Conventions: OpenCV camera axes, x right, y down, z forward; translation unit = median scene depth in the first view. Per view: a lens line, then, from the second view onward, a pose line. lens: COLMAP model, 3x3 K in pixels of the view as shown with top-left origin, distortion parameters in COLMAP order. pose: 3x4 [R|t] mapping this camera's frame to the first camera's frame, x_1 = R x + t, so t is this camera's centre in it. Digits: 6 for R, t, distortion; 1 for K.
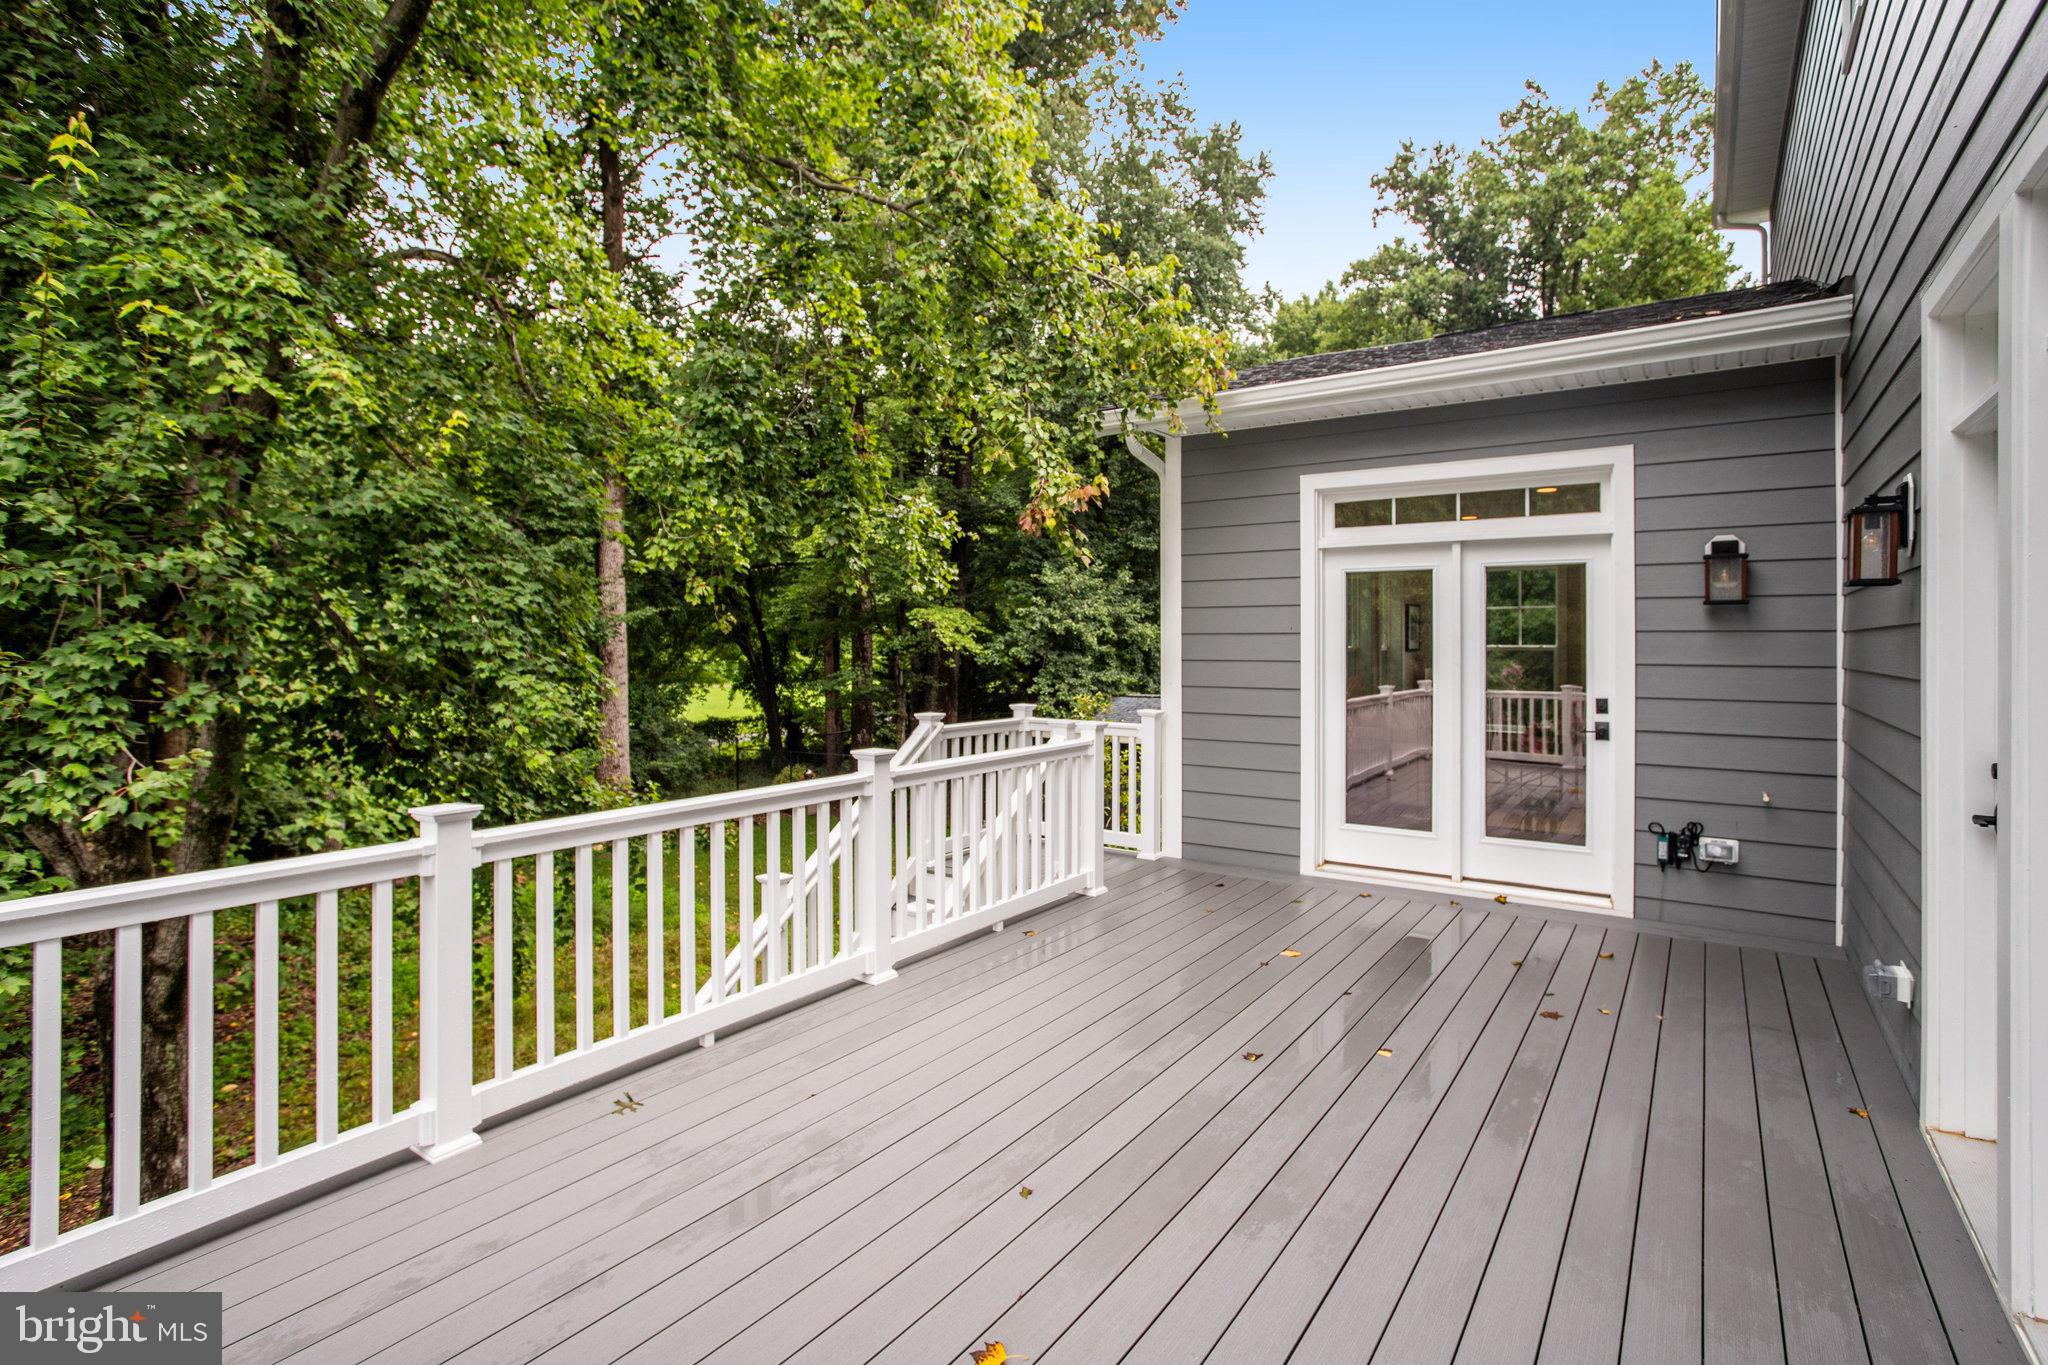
lens RADIAL K [[989.5, 0, 1024.2], [0, 989.5, 633.6], [0, 0, 1]] dist [-0.012889, -0.000256]
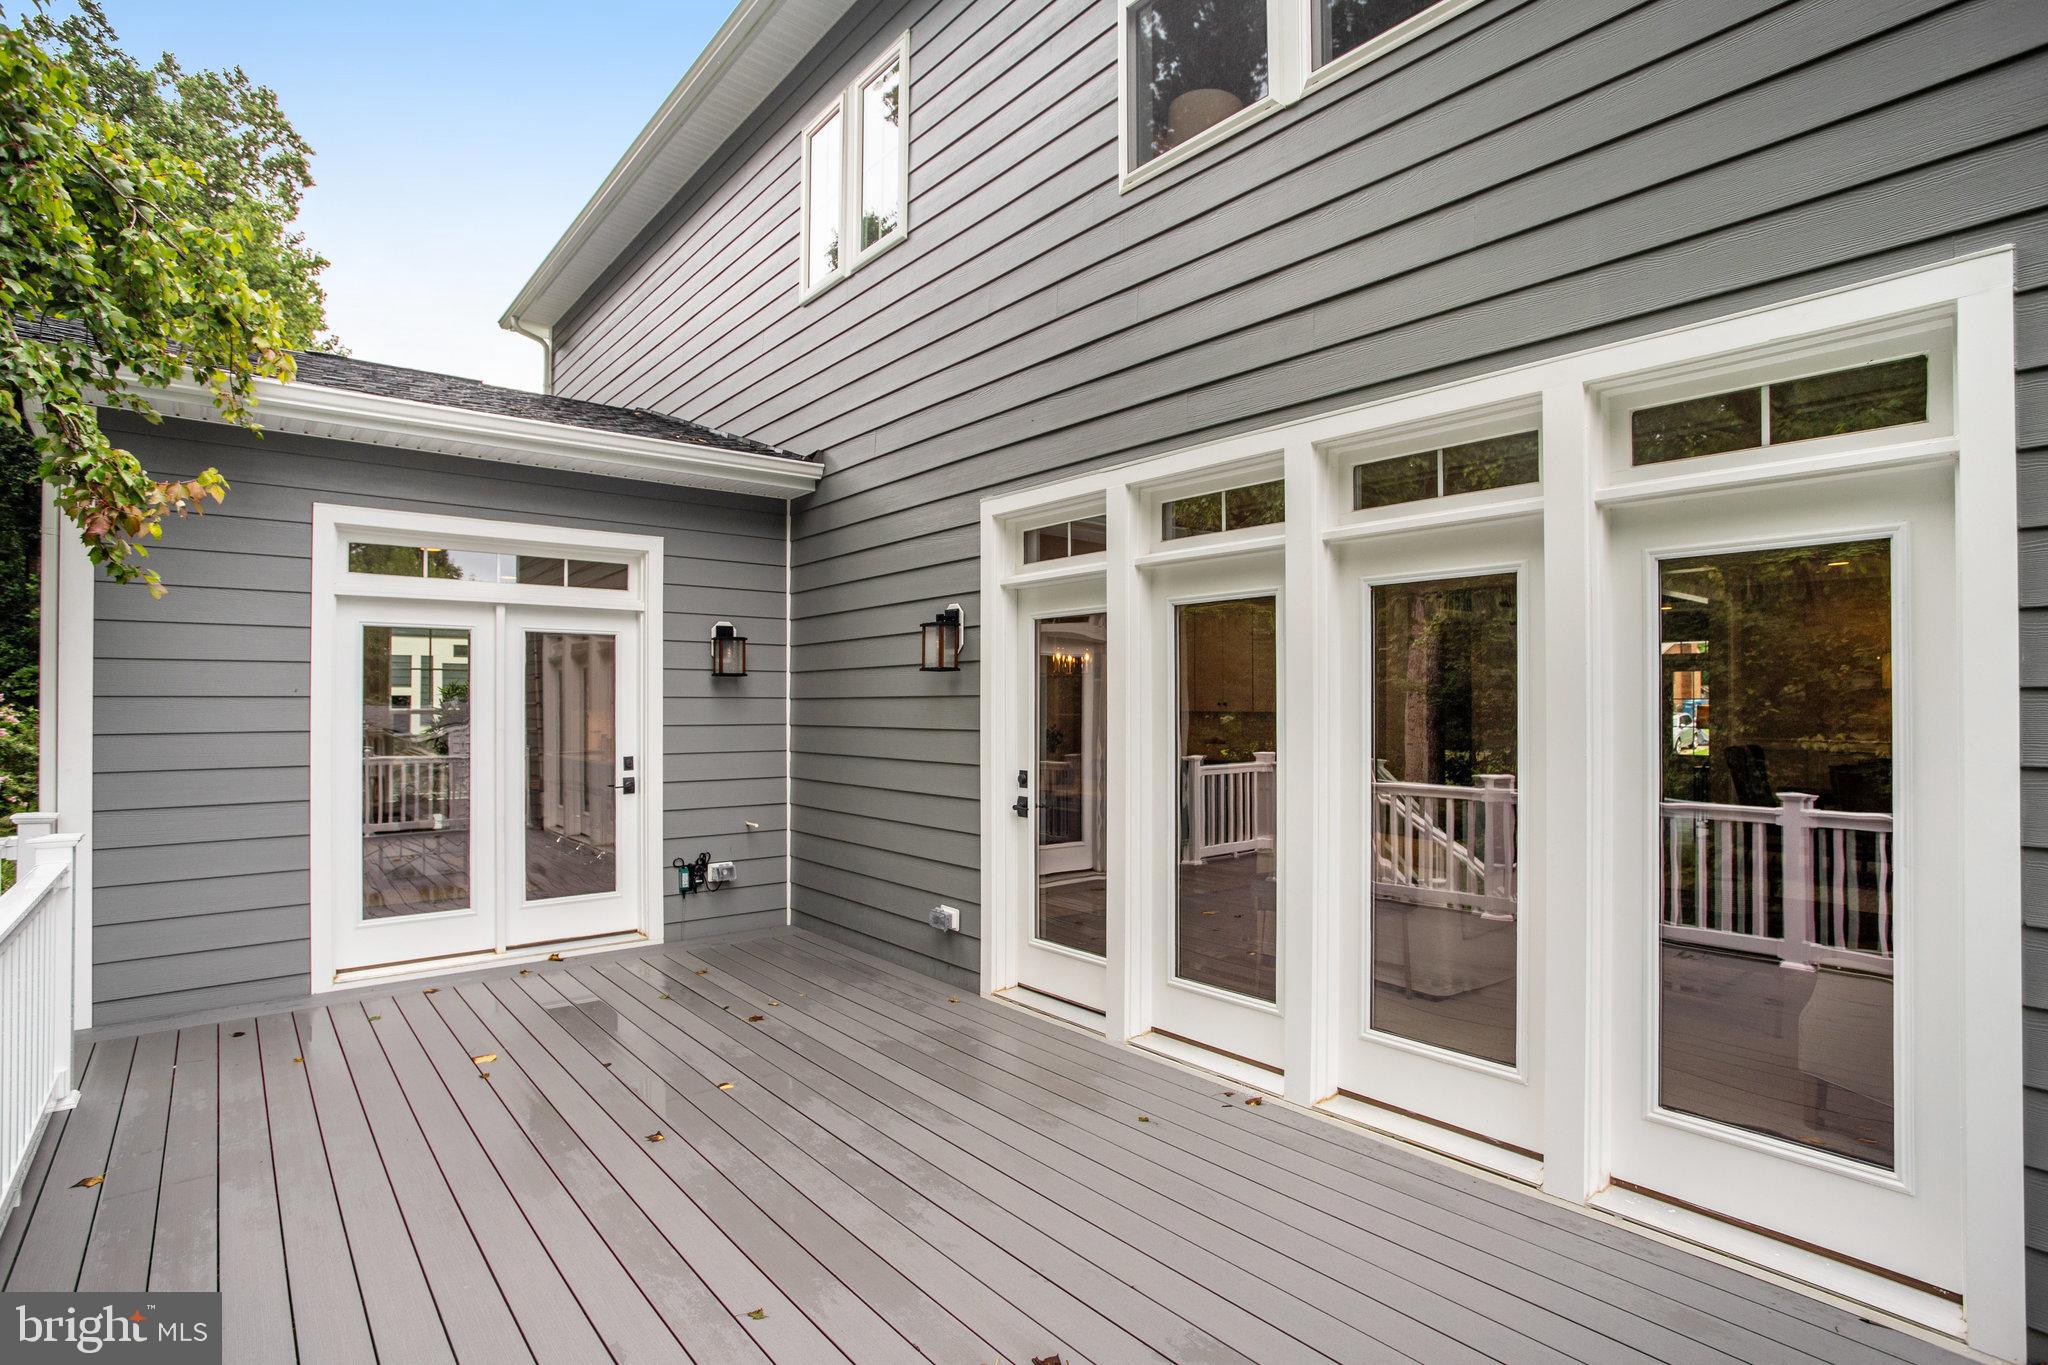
lens RADIAL K [[1017.5, 0, 1023.9], [0, 1017.5, 700.1], [0, 0, 1]] dist [-0.050352, 0.037201]
pose [[0.285845, 0.001502, 0.958275, -0.393423], [-0.006360, 0.999980, 0.000330, -0.001855], [-0.958255, -0.006188, 0.285849, 0.240977]]
